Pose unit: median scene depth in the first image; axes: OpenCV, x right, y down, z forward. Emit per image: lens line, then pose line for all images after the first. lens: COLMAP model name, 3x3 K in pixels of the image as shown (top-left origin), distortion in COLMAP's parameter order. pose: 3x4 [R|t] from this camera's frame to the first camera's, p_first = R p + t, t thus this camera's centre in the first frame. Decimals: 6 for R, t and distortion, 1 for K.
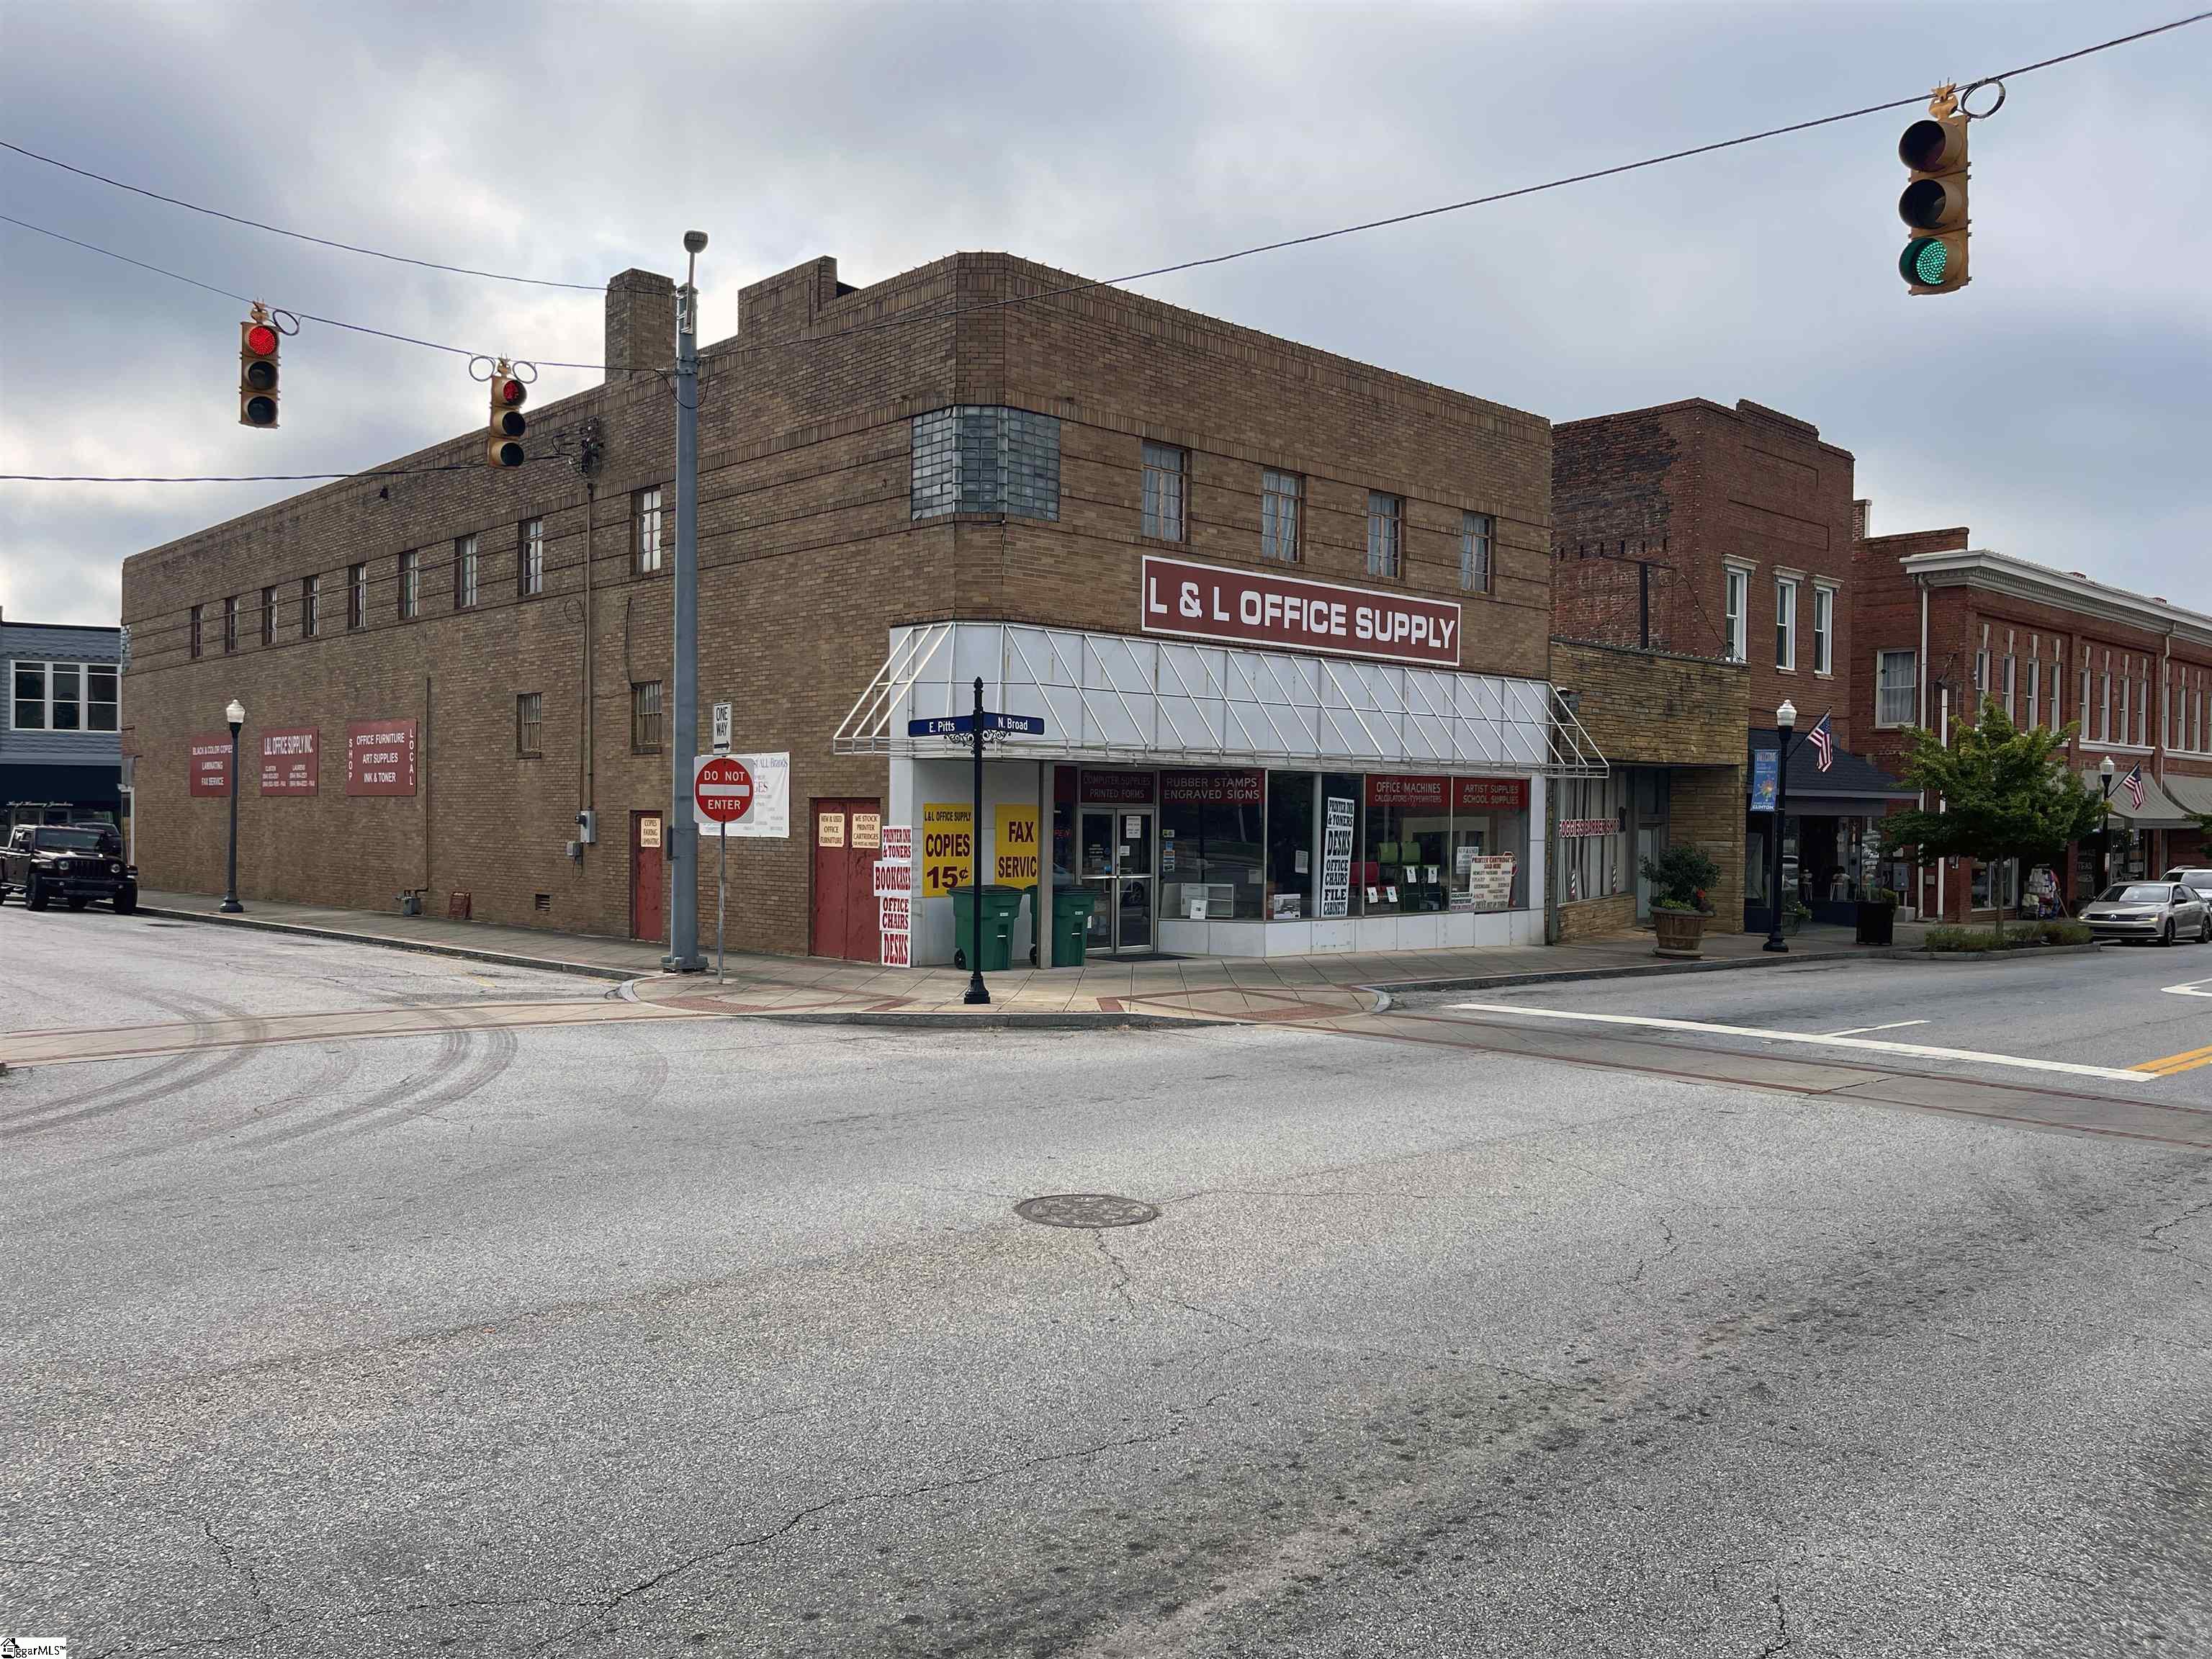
lens RADIAL K [[1705.5, 0, 1114.1], [0, 1705.5, 850.5], [0, 0, 1]] dist [0.068006, -0.110070]
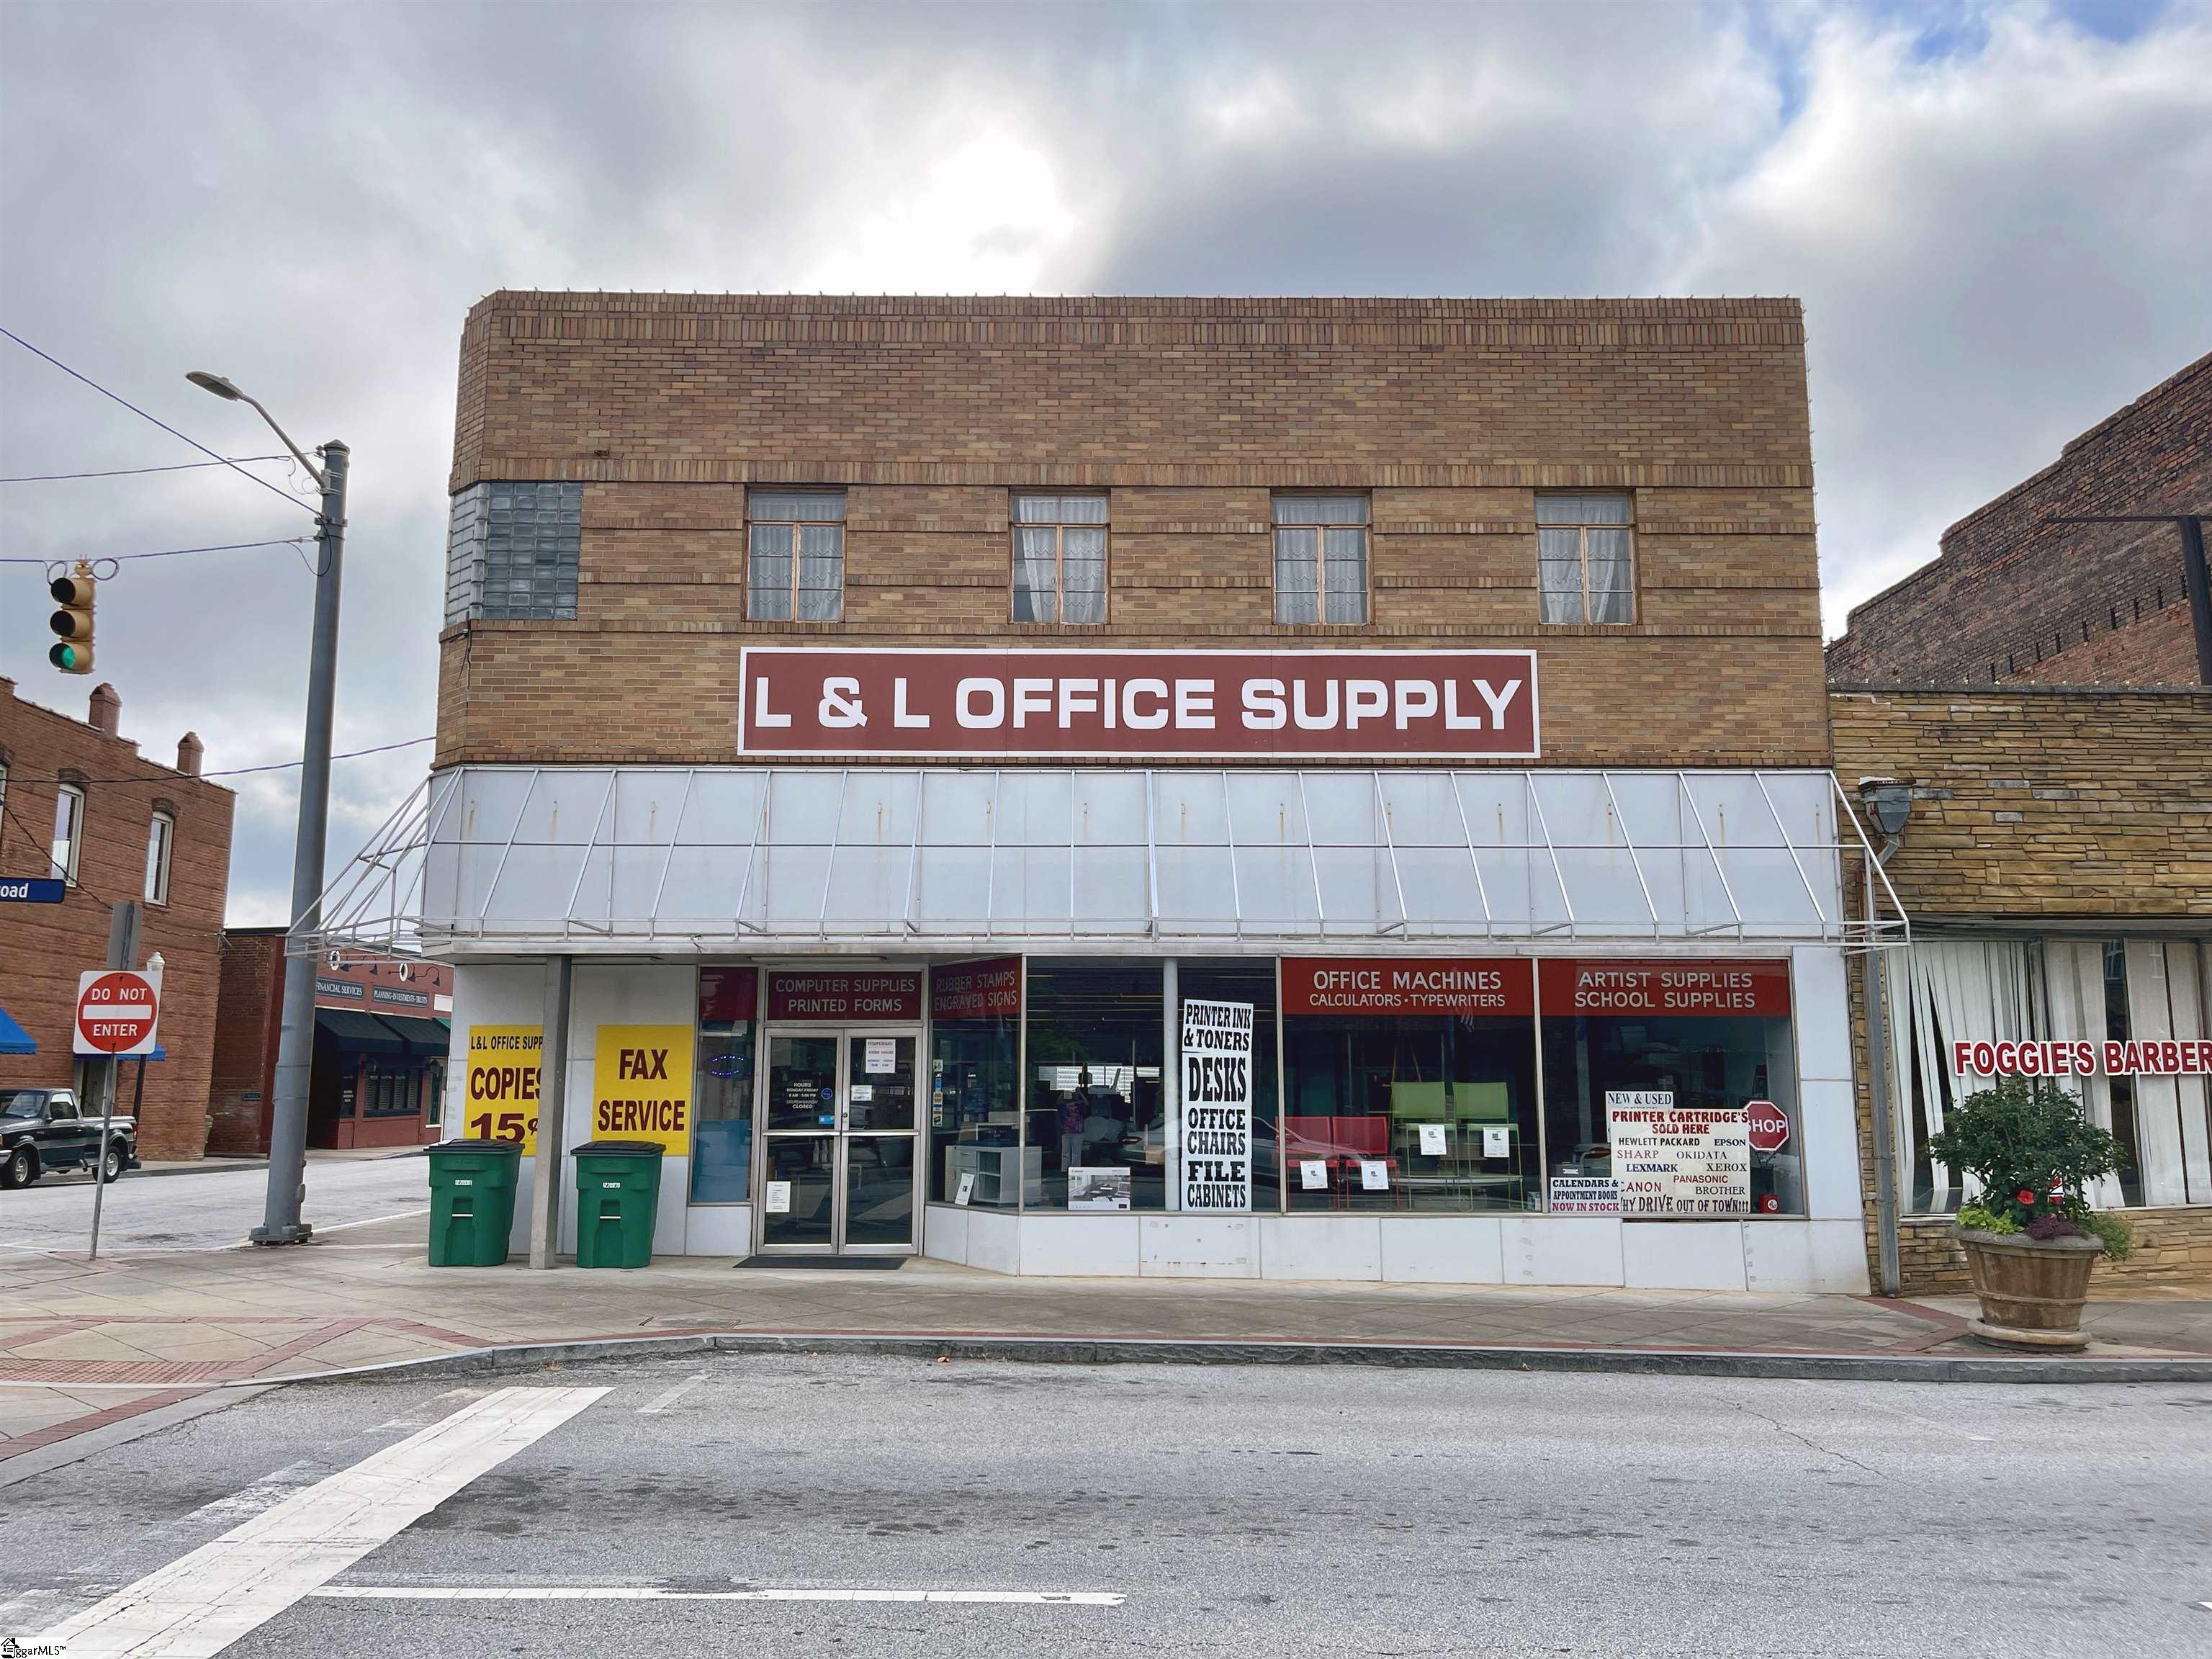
lens RADIAL K [[1699.5, 0, 1103.0], [0, 1699.5, 821.0], [0, 0, 1]] dist [0.073308, -0.102080]
pose [[0.730400, -0.116645, -0.672986, 0.529108], [-0.008401, 0.983701, -0.179617, 0.014272], [0.682968, 0.136846, 0.717515, 0.577272]]
